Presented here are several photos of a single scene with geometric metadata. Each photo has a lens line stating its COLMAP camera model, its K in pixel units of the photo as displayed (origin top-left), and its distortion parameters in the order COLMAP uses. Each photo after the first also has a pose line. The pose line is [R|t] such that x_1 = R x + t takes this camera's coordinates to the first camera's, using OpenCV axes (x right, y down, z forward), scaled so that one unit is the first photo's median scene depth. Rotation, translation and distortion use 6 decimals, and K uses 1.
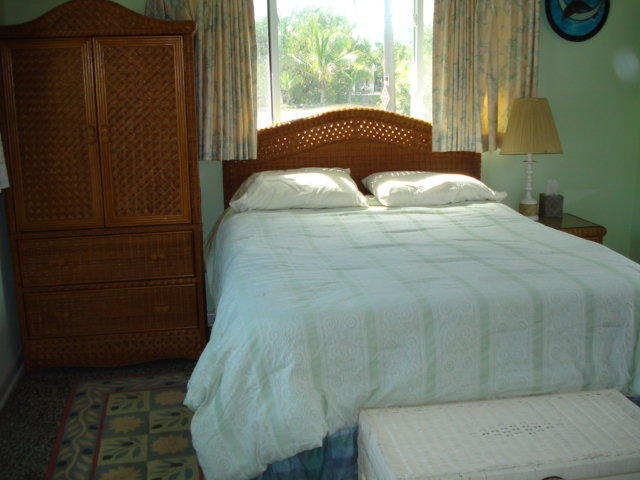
lens RADIAL K [[720.4, 0, 320.0], [0, 720.4, 240.0], [0, 0, 1]] dist [-0.086512, -0.050932]
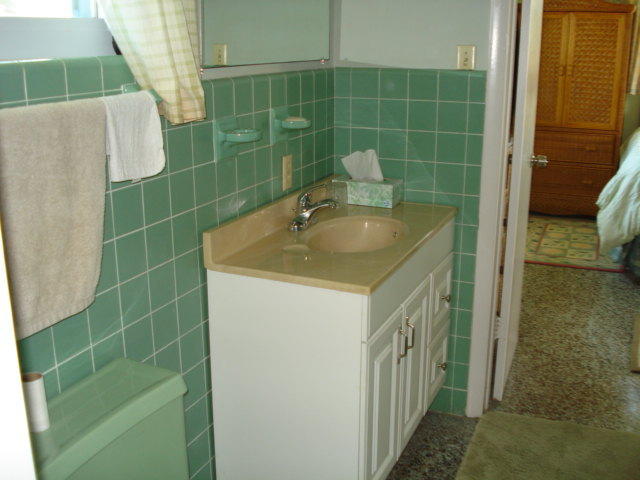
lens RADIAL K [[720.4, 0, 320.0], [0, 720.4, 240.0], [0, 0, 1]] dist [-0.086512, -0.050932]
pose [[0.832492, 0.163631, -0.529322, 0.168301], [-0.136548, 0.986518, 0.090209, 0.189329], [0.536946, -0.002820, 0.843612, -0.779996]]
